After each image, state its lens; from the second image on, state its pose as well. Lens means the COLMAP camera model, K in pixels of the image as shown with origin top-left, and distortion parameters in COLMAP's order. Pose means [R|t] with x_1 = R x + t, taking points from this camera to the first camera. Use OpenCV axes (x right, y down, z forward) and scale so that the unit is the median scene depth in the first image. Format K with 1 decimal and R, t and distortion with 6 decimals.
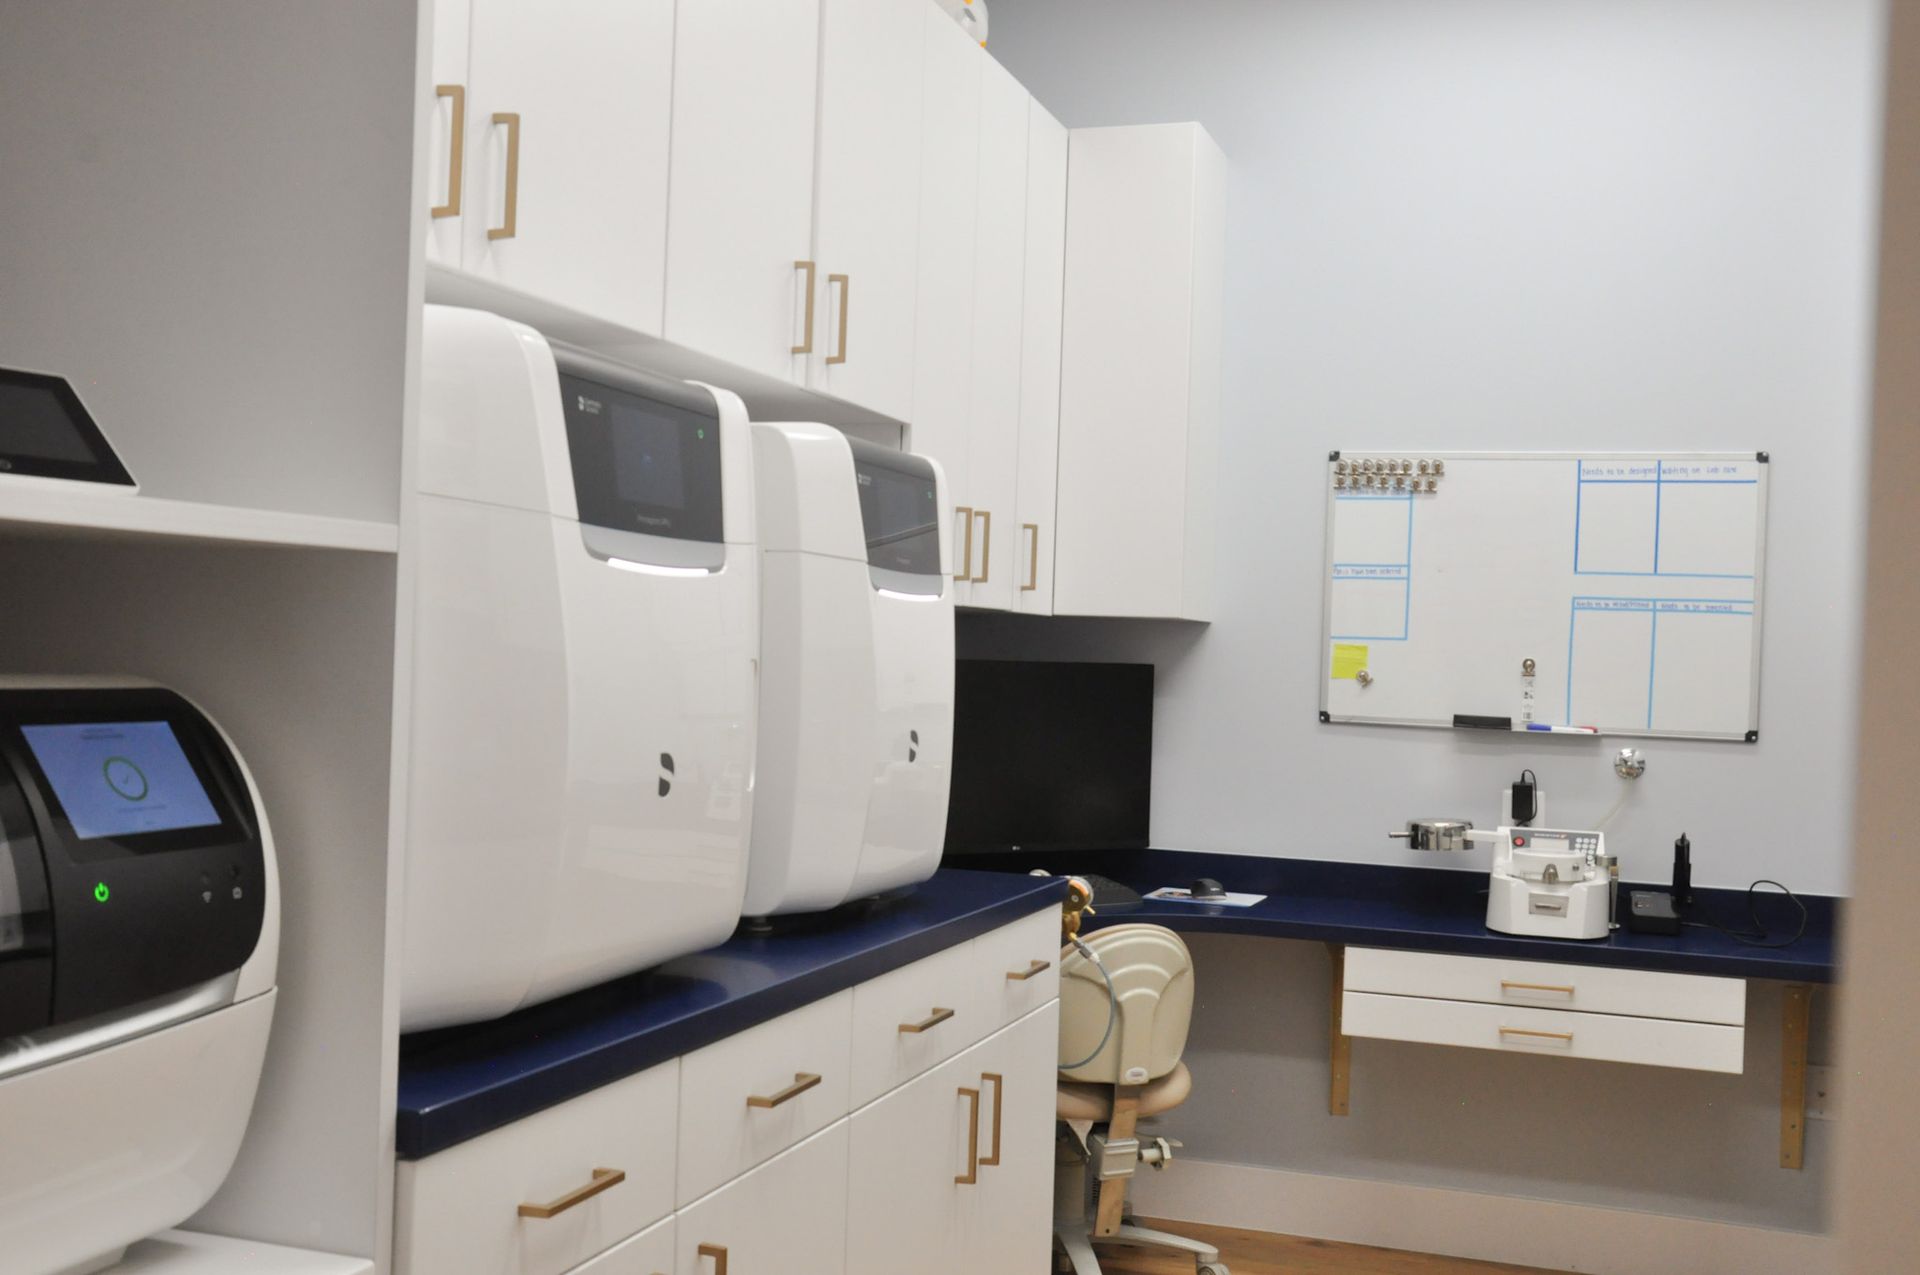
lens RADIAL K [[1966.1, 0, 931.8], [0, 1966.1, 641.6], [0, 0, 1]] dist [-0.061258, 0.227482]
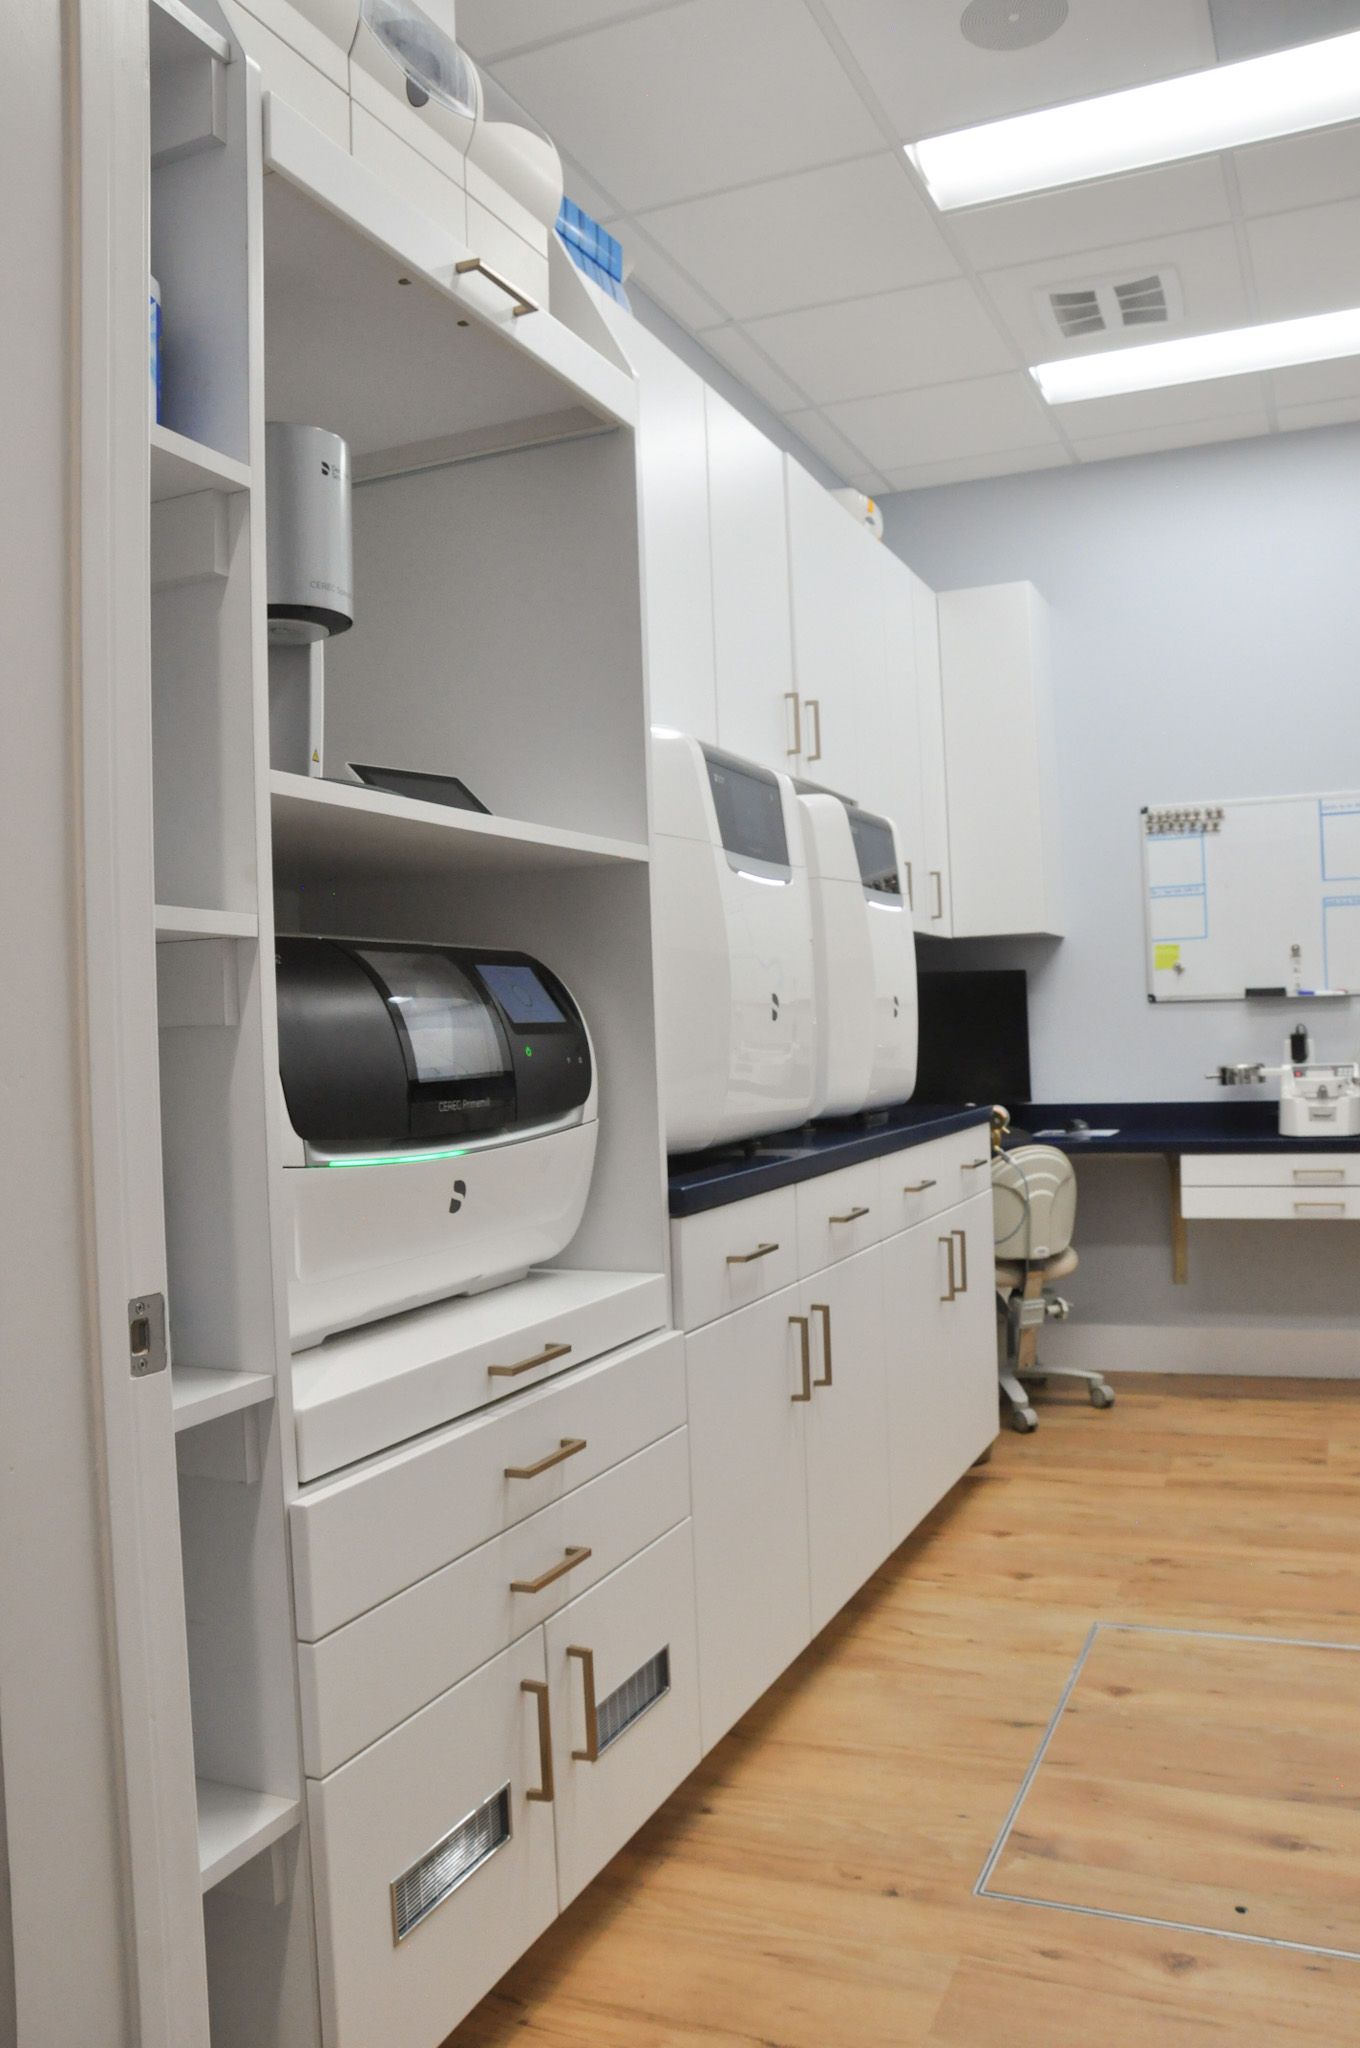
lens RADIAL K [[1592.0, 0, 680.0], [0, 1592.0, 1024.0], [0, 0, 1]] dist [-0.158404, 0.122555]
pose [[0.994721, -0.072501, -0.072621, -0.058147], [0.072613, 0.997360, -0.001092, 0.037557], [0.072508, -0.004187, 0.997359, -0.146070]]
